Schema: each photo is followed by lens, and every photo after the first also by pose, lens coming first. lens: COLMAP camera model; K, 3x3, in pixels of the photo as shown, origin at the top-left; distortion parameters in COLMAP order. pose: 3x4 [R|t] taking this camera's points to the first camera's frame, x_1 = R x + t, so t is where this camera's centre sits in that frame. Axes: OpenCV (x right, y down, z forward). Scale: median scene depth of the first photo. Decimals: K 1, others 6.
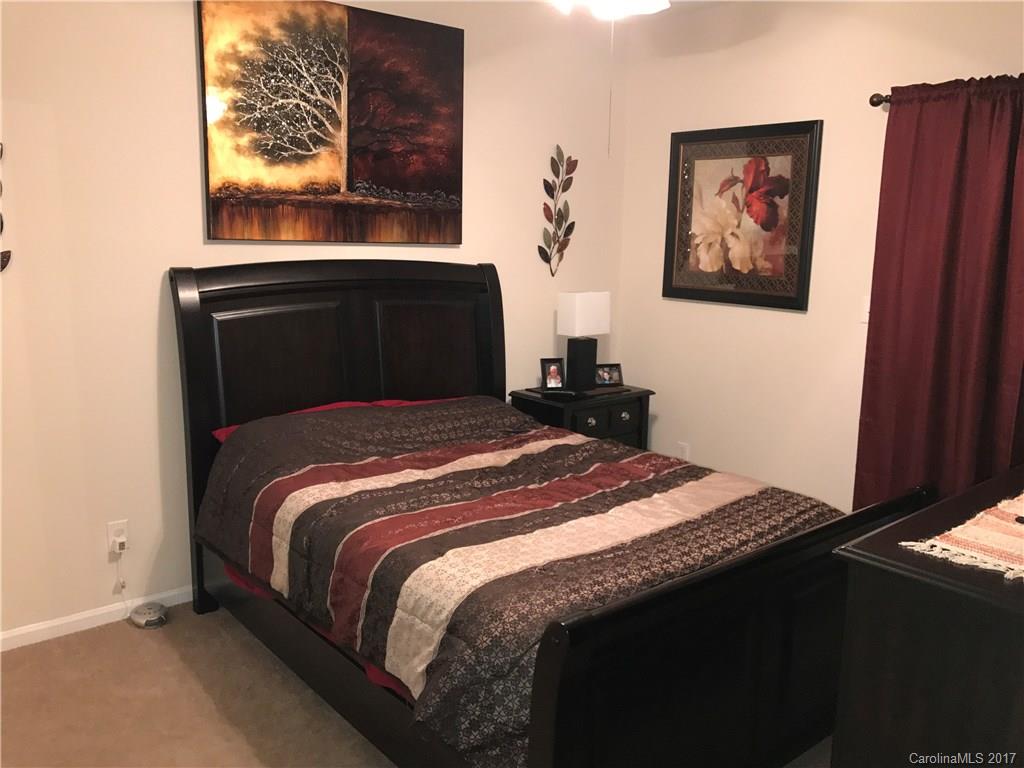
lens RADIAL K [[841.7, 0, 505.8], [0, 841.7, 386.8], [0, 0, 1]] dist [0.011419, -0.017664]
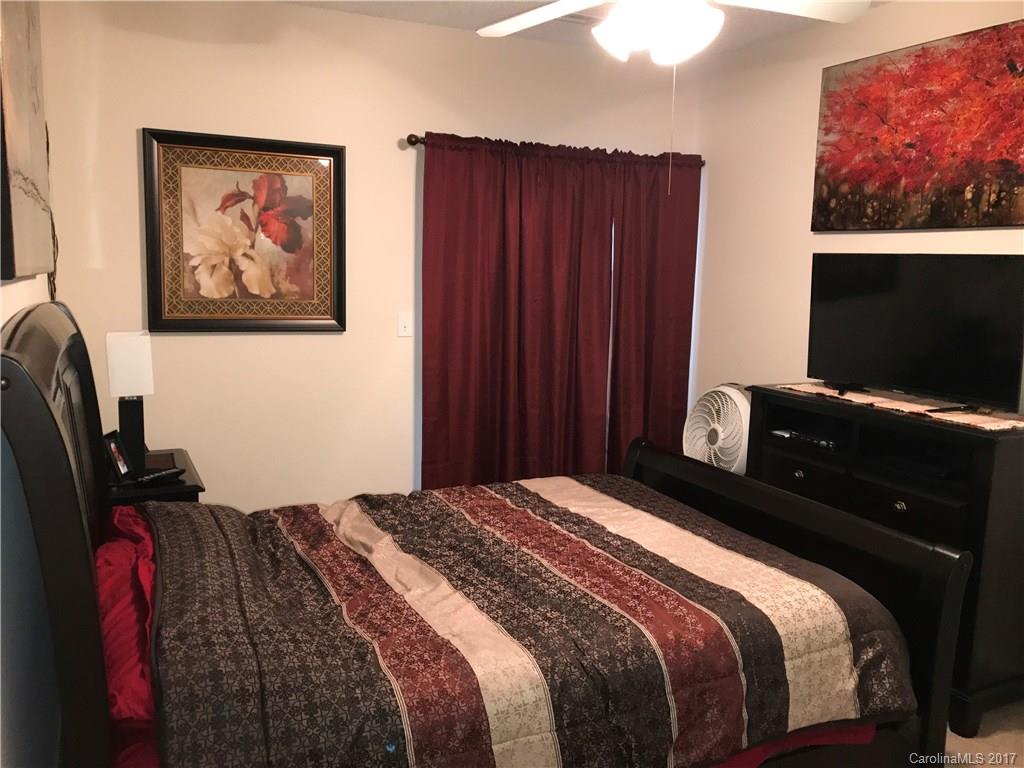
lens RADIAL K [[841.7, 0, 505.7], [0, 841.7, 380.4], [0, 0, 1]] dist [0.011419, -0.017664]
pose [[0.208991, -0.150756, 0.966227, -0.569573], [0.159060, 0.980129, 0.118521, -0.114782], [-0.964895, 0.128918, 0.228817, 0.553361]]
